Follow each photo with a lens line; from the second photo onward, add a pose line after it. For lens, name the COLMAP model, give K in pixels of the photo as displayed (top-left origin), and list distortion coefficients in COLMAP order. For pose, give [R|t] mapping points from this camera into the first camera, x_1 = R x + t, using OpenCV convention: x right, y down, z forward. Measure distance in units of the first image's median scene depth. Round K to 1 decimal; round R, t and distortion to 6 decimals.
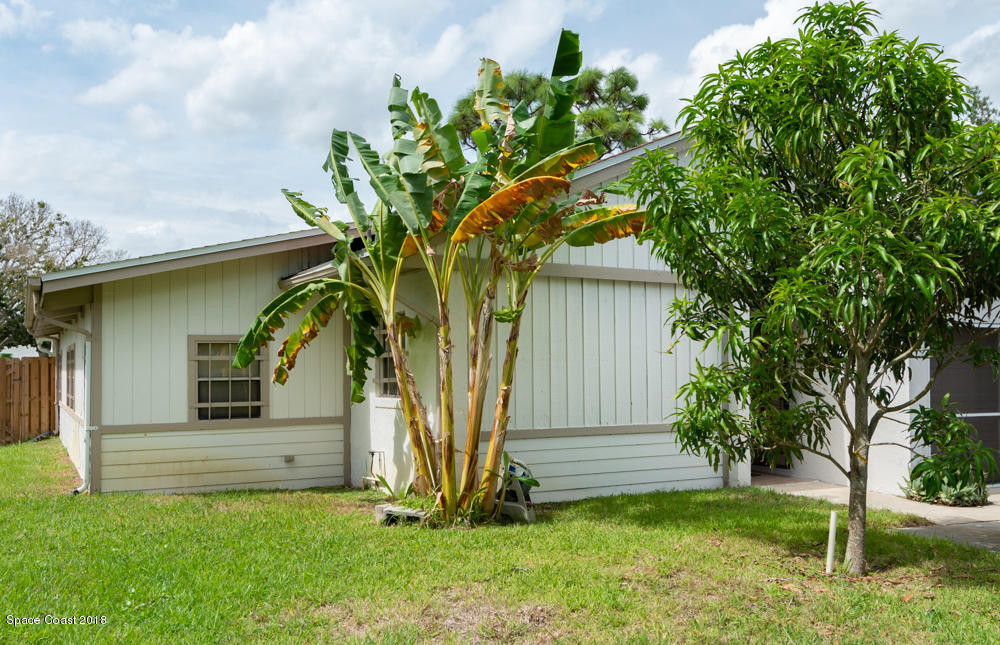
lens RADIAL K [[806.5, 0, 500.0], [0, 806.5, 322.5], [0, 0, 1]] dist [-0.005965, -0.000091]
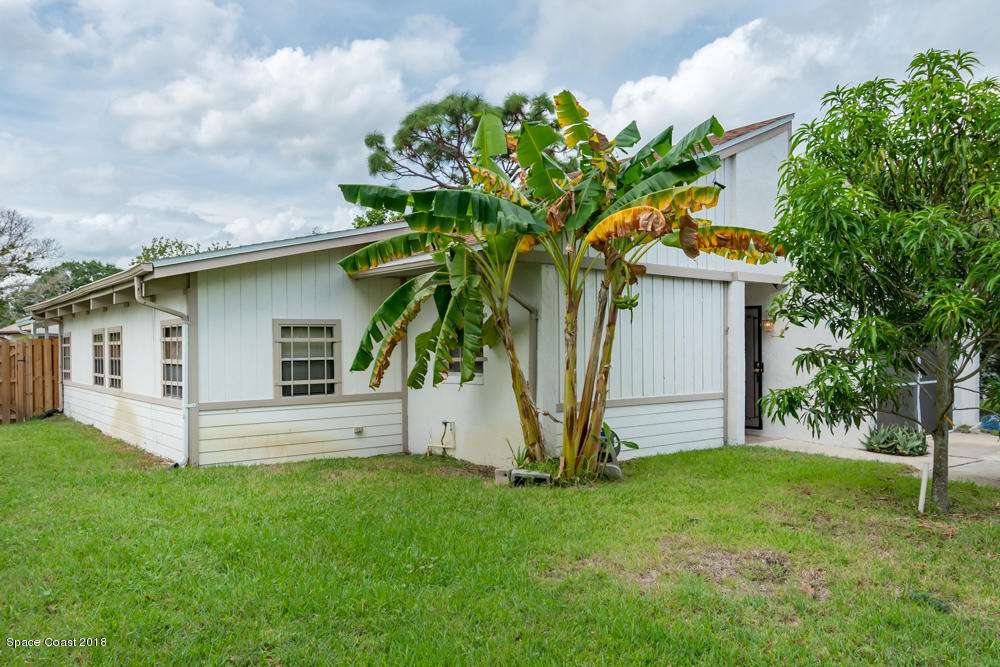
lens RADIAL K [[680.7, 0, 500.0], [0, 680.7, 333.5], [0, 0, 1]] dist [-0.002108, -0.001929]
pose [[0.985721, 0.002974, 0.168361, -0.239001], [-0.008764, 0.999395, 0.033654, 0.002124], [-0.168159, -0.034649, 0.985151, 0.045108]]
